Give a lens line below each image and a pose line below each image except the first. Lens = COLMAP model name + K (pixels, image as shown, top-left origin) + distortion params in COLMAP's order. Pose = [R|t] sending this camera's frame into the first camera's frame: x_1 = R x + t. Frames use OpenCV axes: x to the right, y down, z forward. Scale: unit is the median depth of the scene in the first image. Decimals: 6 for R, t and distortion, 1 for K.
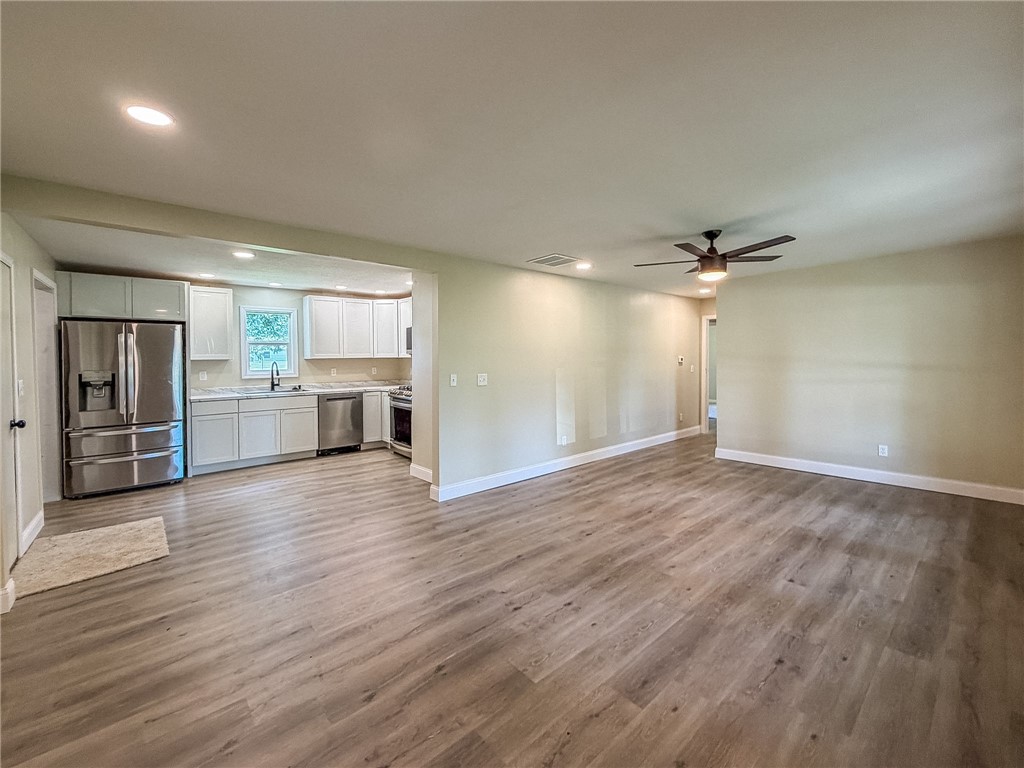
lens RADIAL K [[404.6, 0, 511.4], [0, 404.6, 364.9], [0, 0, 1]] dist [0.006396, -0.000200]
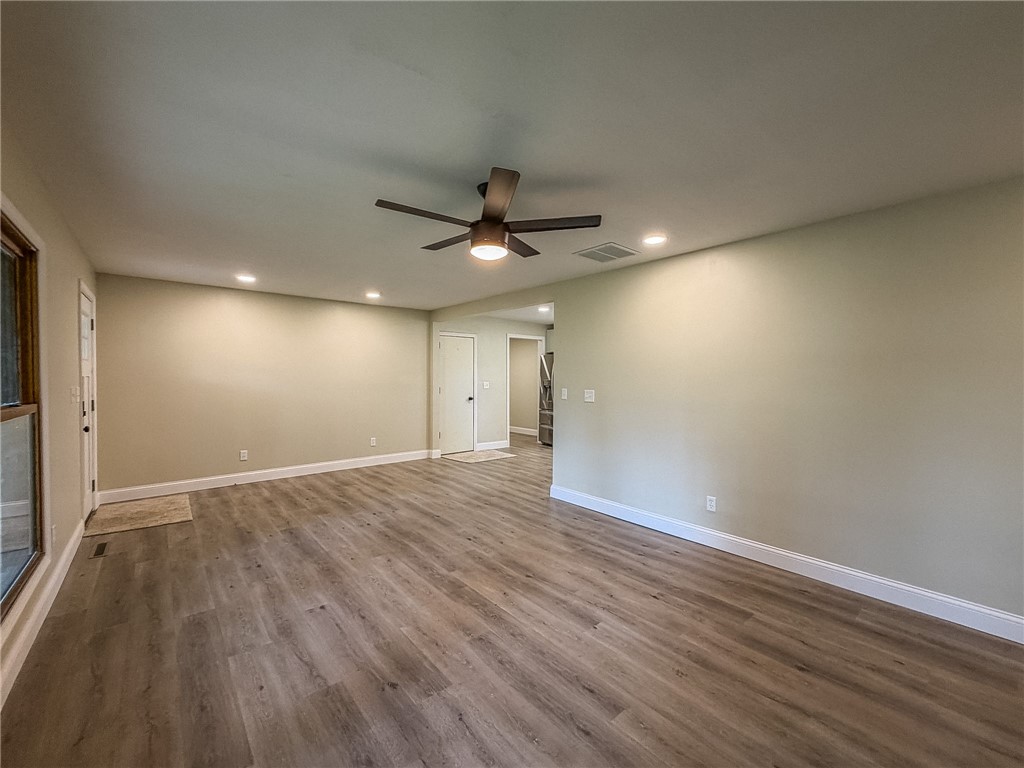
lens RADIAL K [[442.3, 0, 538.1], [0, 442.3, 380.8], [0, 0, 1]] dist [0.000022, 0.000186]
pose [[0.017604, 0.015765, -0.999721, 1.025035], [-0.025415, 0.999560, 0.015315, -0.012127], [0.999522, 0.025138, 0.017997, 0.879054]]
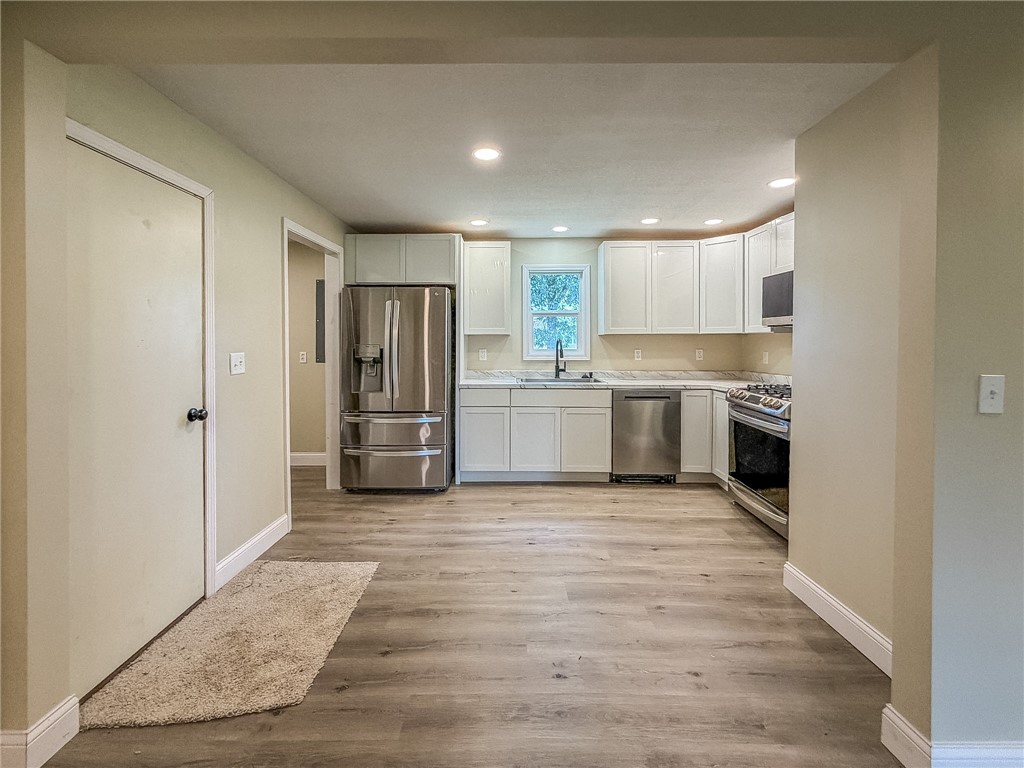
lens RADIAL K [[420.9, 0, 518.2], [0, 420.9, 341.8], [0, 0, 1]] dist [-0.001285, -0.000102]
pose [[0.753417, 0.009807, -0.657470, -0.196211], [-0.020041, 0.999767, -0.008052, 0.008285], [0.657237, 0.019243, 0.753438, 0.519236]]
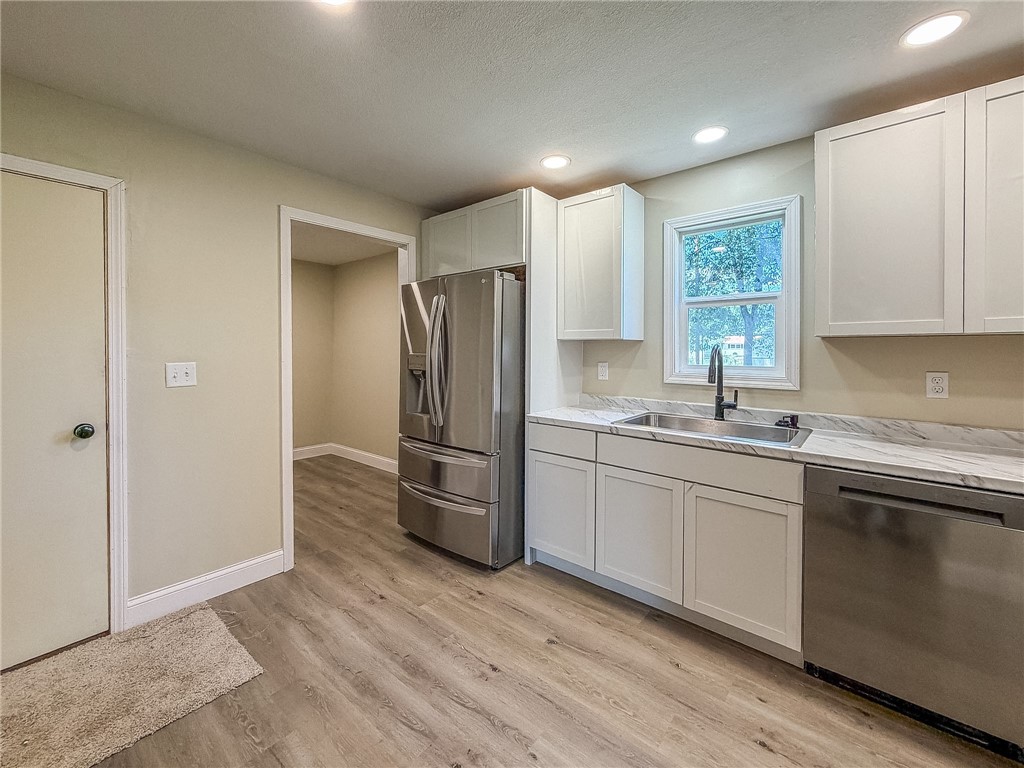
lens RADIAL K [[424.3, 0, 518.1], [0, 424.3, 350.3], [0, 0, 1]] dist [0.001118, 0.000214]
pose [[0.146642, 0.013825, -0.989093, -0.288427], [-0.024928, 0.999636, 0.010276, -0.003523], [0.988876, 0.023149, 0.146933, 1.012089]]
